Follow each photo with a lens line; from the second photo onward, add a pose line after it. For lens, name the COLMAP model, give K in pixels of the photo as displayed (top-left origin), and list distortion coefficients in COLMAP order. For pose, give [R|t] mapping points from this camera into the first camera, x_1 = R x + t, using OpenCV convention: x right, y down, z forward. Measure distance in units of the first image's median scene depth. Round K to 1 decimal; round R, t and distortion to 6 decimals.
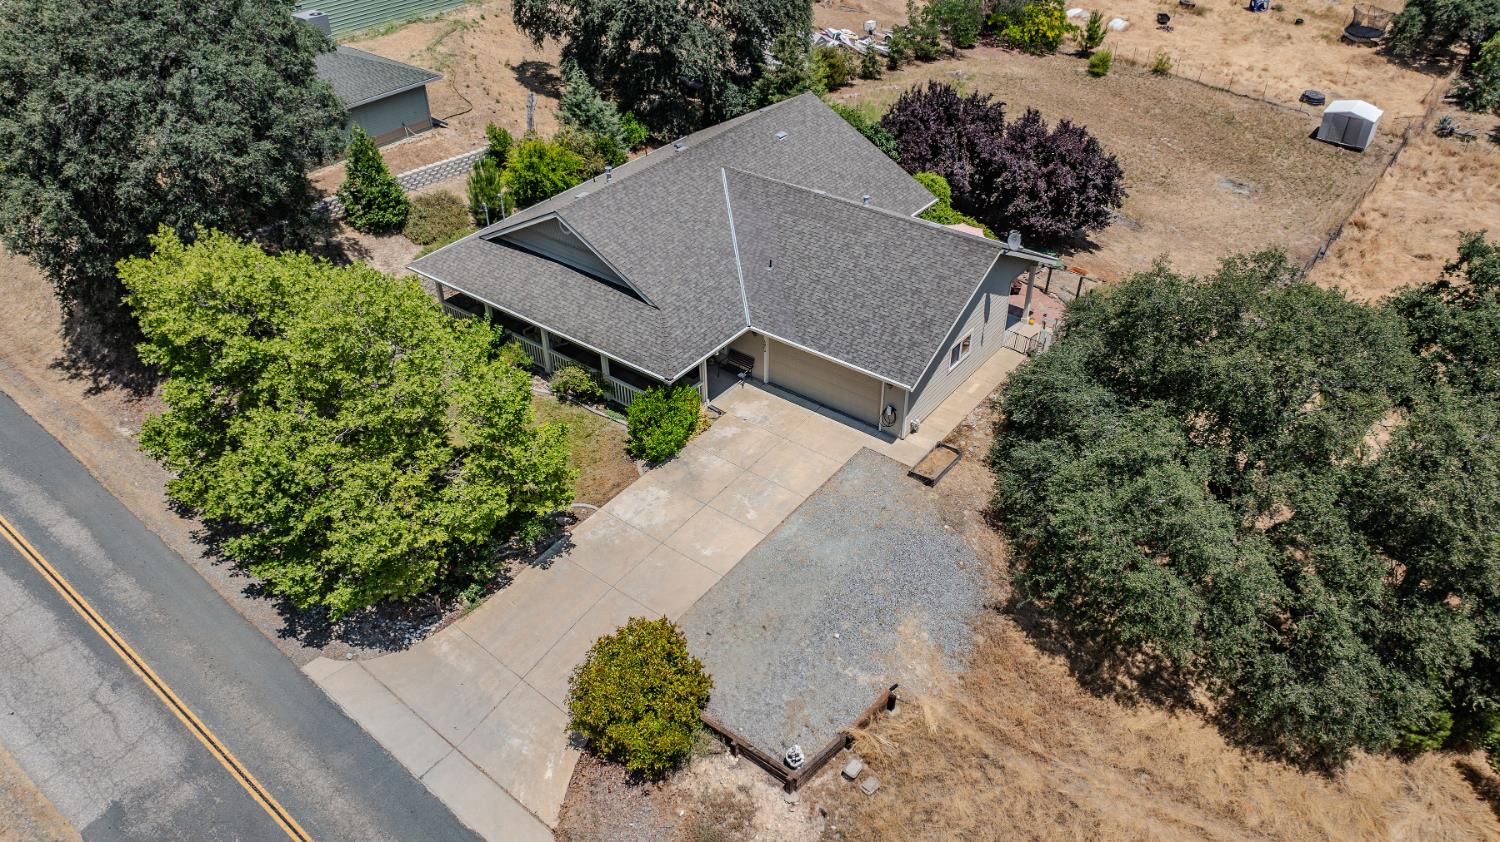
lens RADIAL K [[1055.5, 0, 745.3], [0, 1055.5, 424.7], [0, 0, 1]] dist [-0.021856, 0.012291]
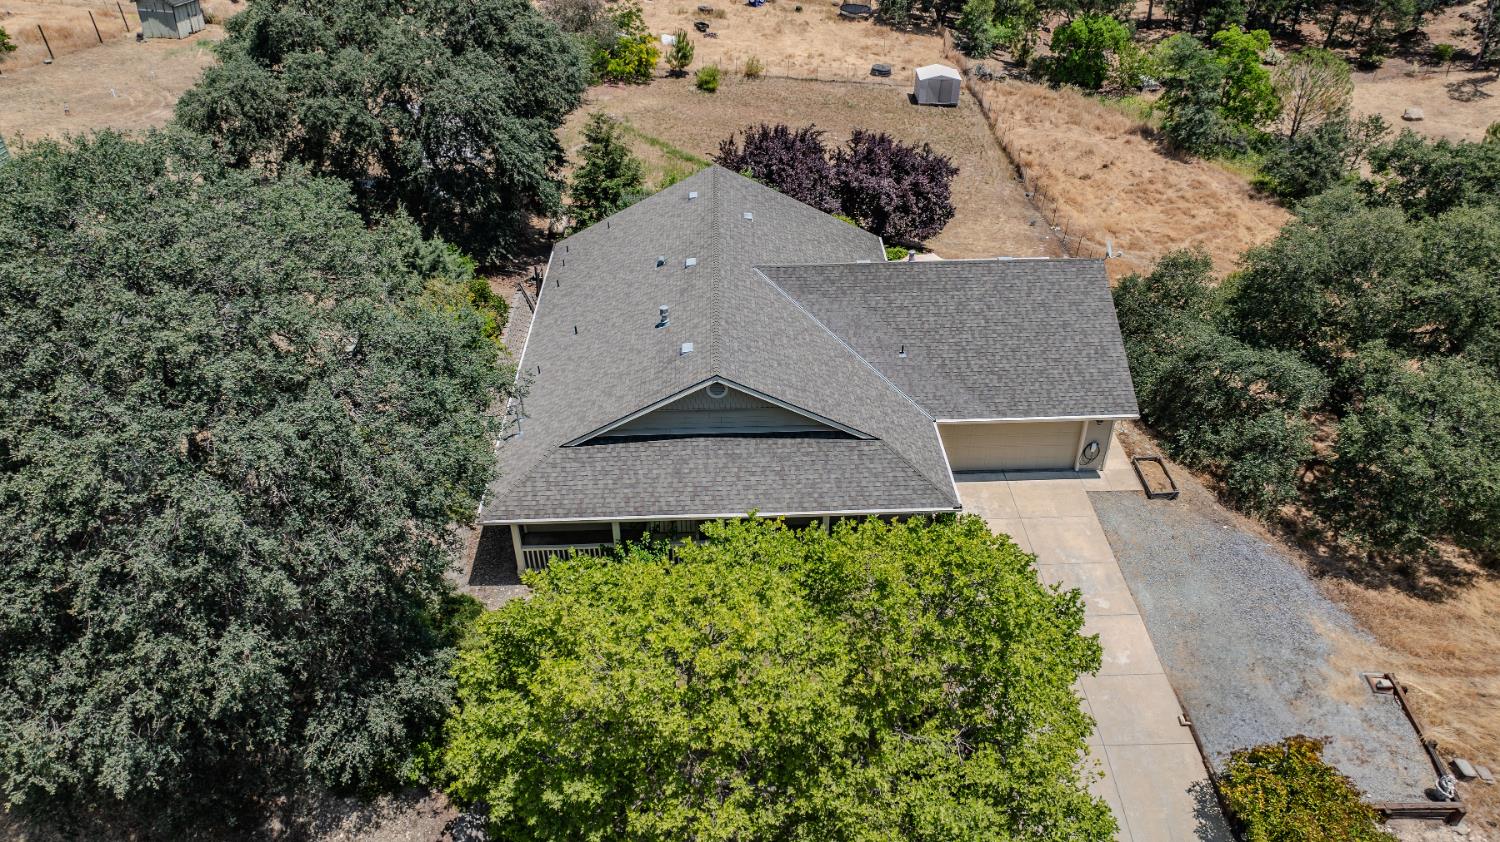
lens RADIAL K [[1055.5, 0, 749.8], [0, 1055.5, 417.3], [0, 0, 1]] dist [-0.021856, 0.012291]
pose [[0.768418, -0.360557, 0.528709, -0.321490], [0.373631, 0.923511, 0.086765, -0.127025], [-0.519552, 0.130870, 0.844357, 0.177557]]
